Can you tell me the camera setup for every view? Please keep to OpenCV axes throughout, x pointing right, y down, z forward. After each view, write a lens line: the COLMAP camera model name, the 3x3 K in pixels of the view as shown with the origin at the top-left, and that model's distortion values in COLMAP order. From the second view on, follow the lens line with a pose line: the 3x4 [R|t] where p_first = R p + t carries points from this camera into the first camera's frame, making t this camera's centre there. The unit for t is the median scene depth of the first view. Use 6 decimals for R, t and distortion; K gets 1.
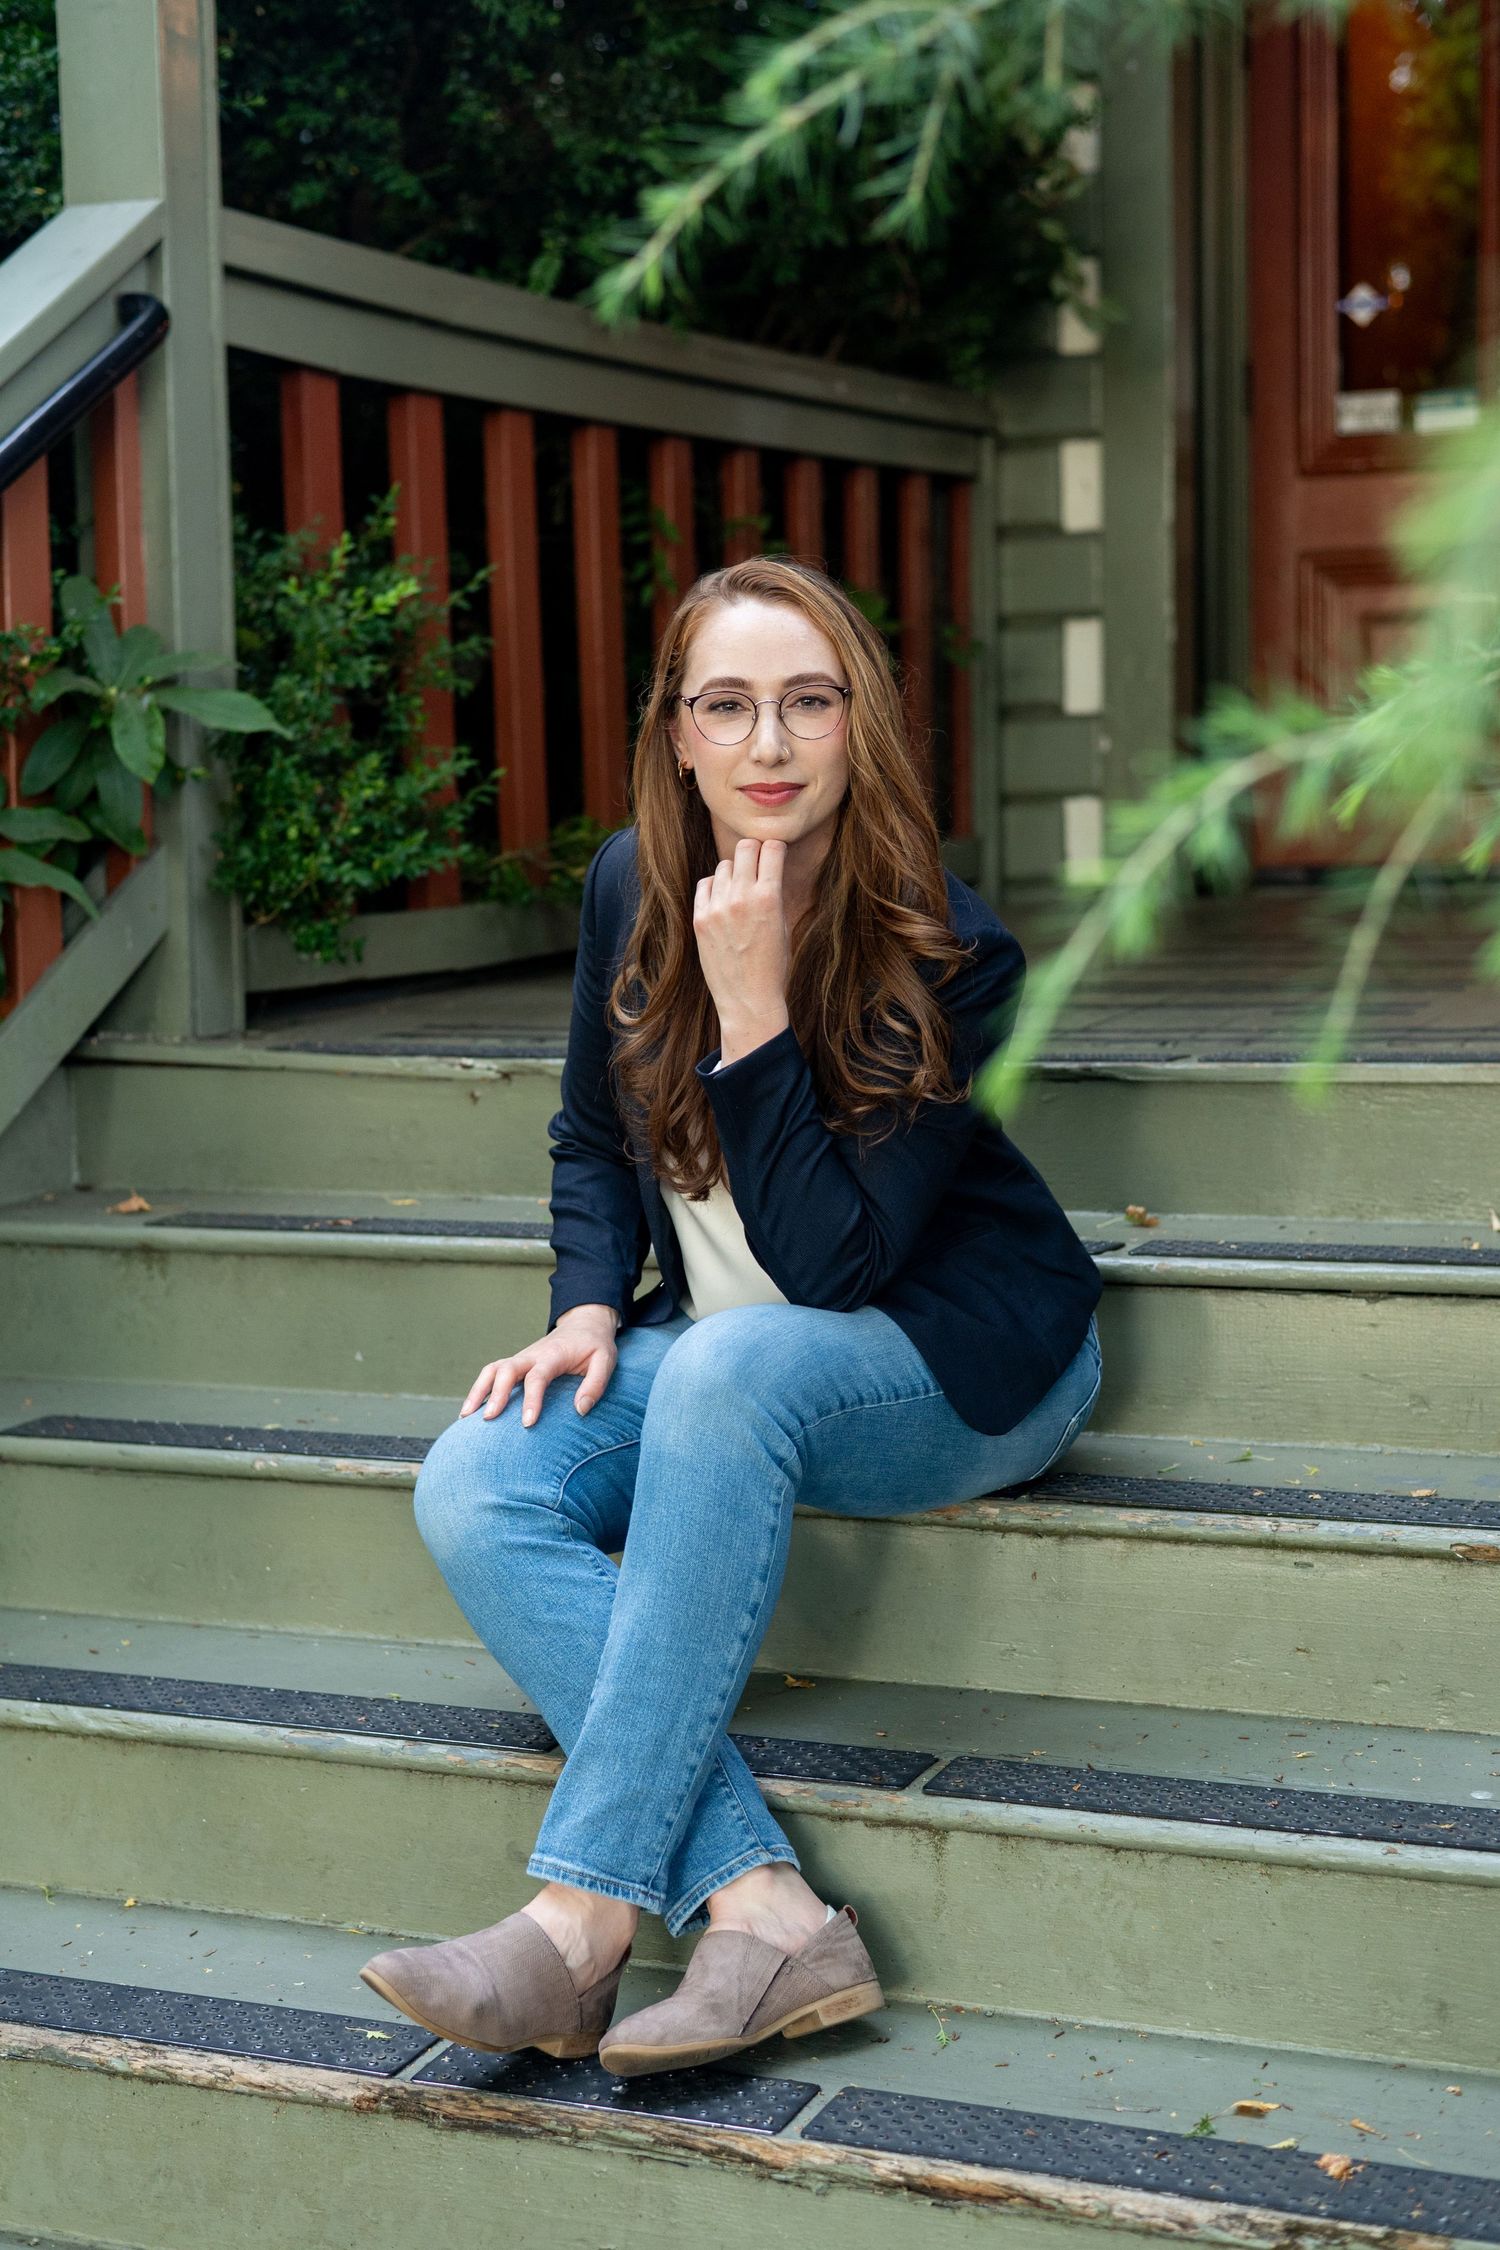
lens RADIAL K [[3199.9, 0, 750.0], [0, 3199.9, 1125.0], [0, 0, 1]] dist [-0.007453, -0.075883]
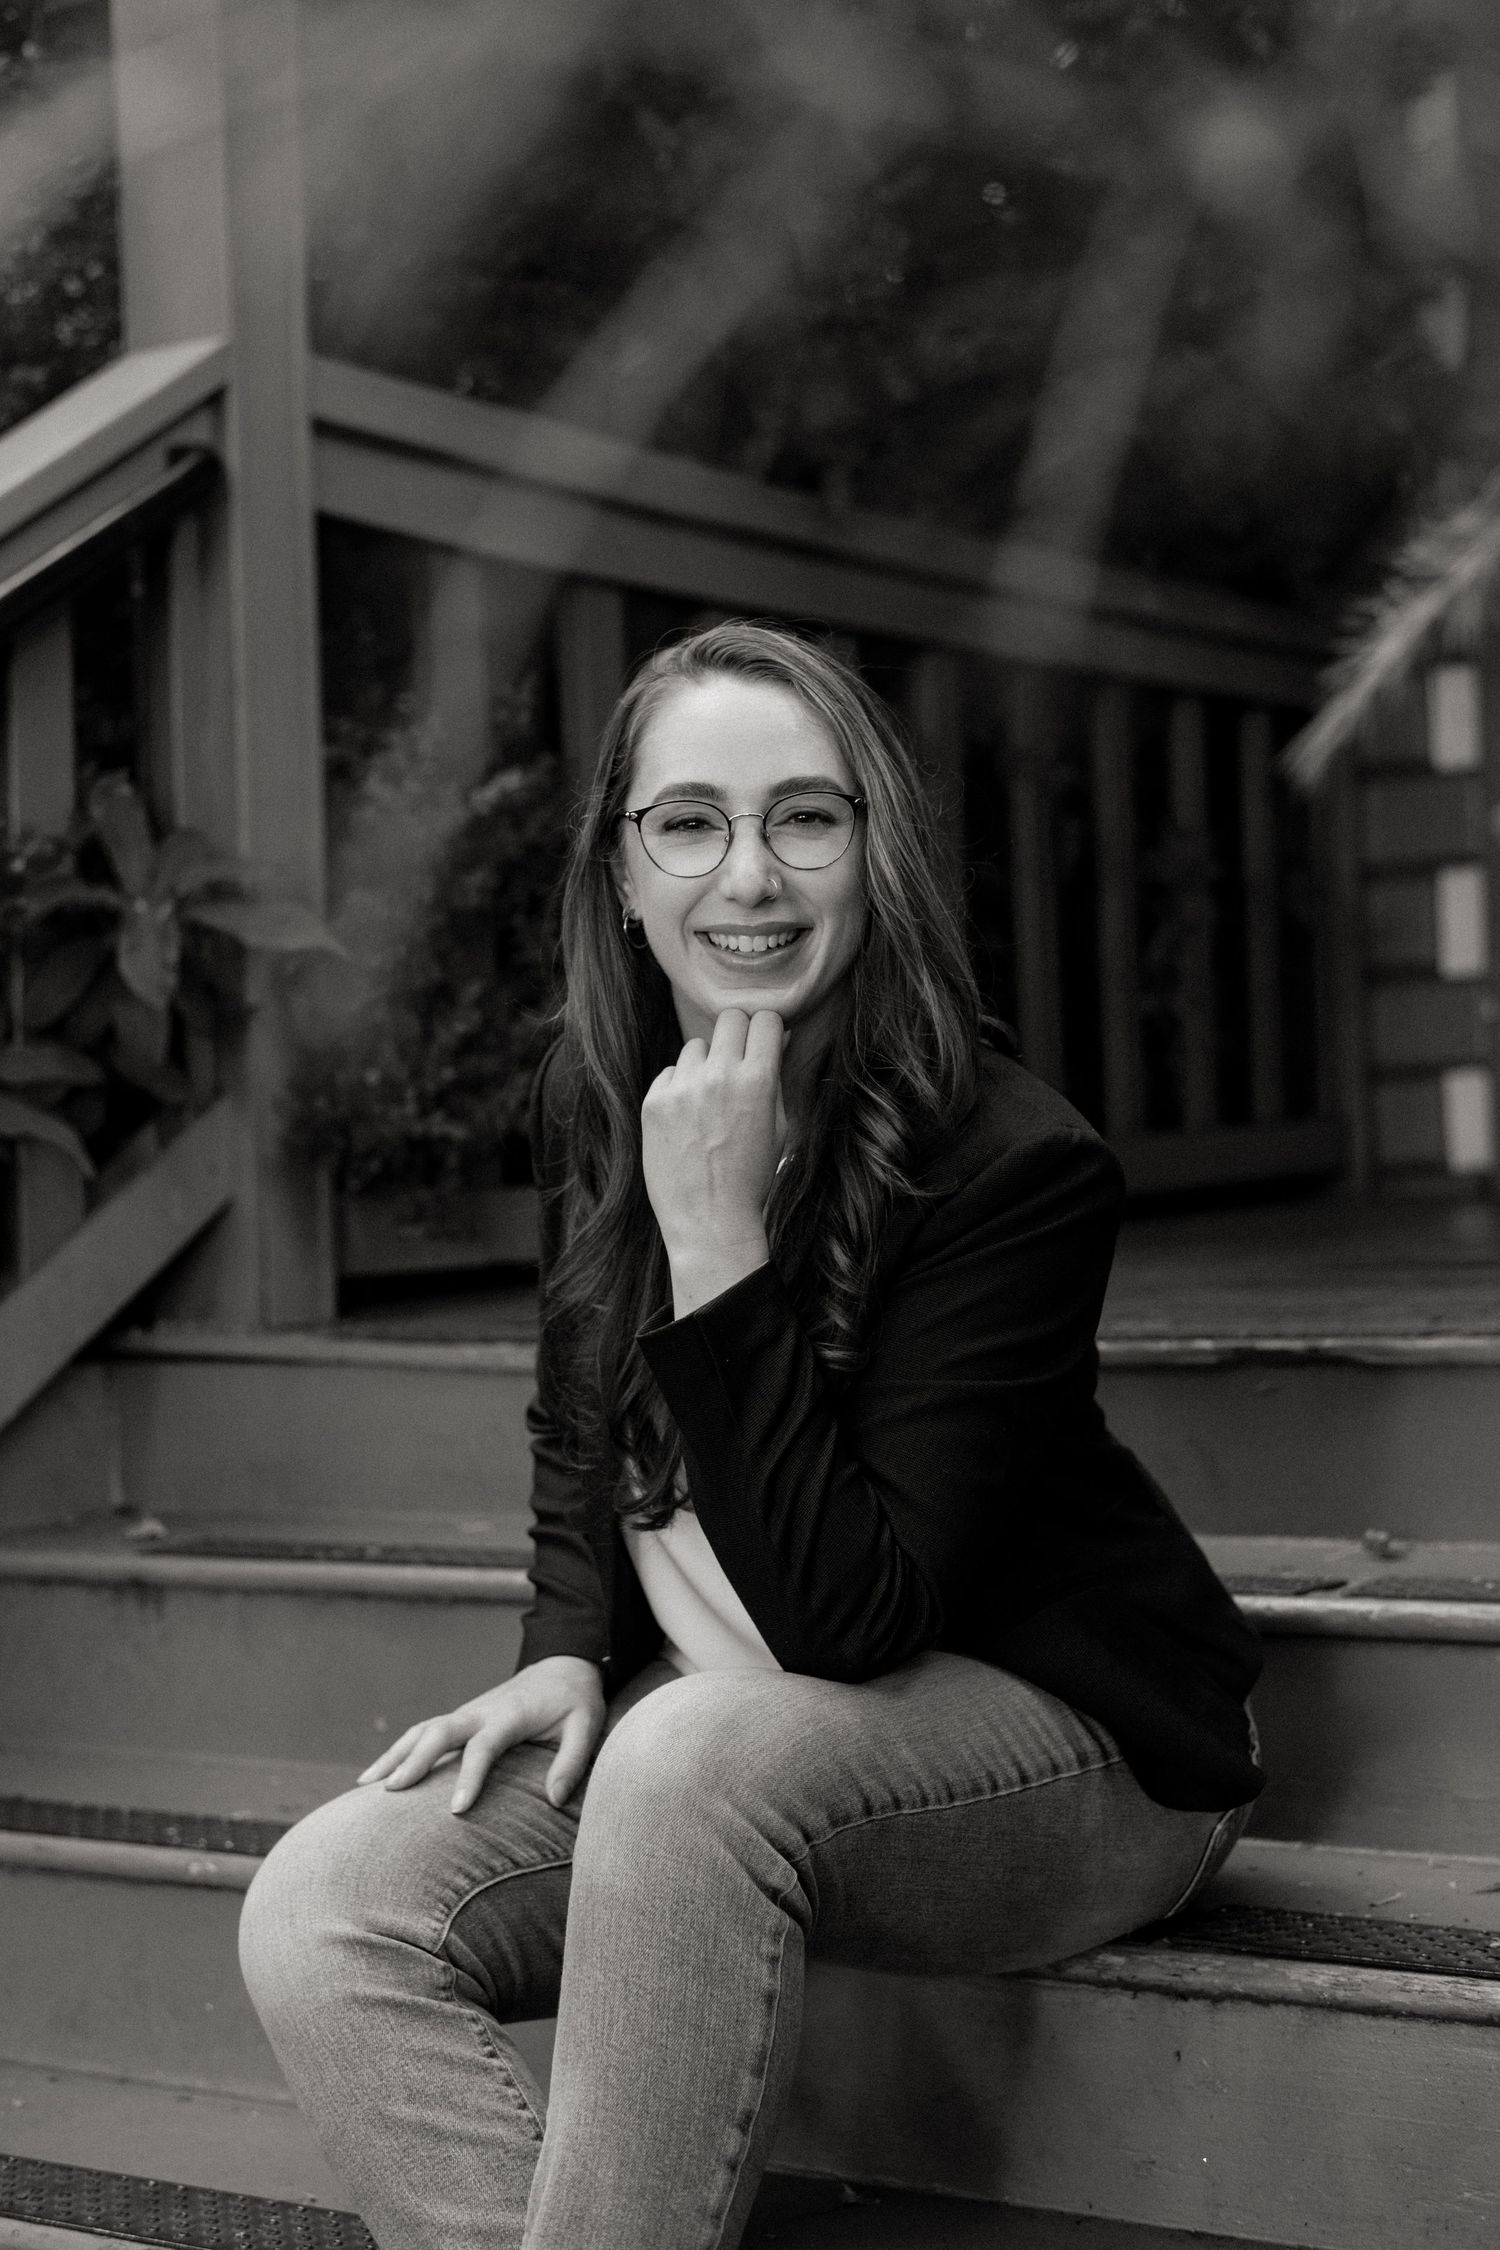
lens RADIAL K [[3208.2, 0, 755.2], [0, 3208.2, 1119.0], [0, 0, 1]] dist [-0.010431, -0.045394]
pose [[0.988124, -0.017387, -0.152673, 0.101678], [0.000502, 0.993938, -0.109943, 0.013034], [0.153659, 0.108561, 0.982142, 0.257203]]
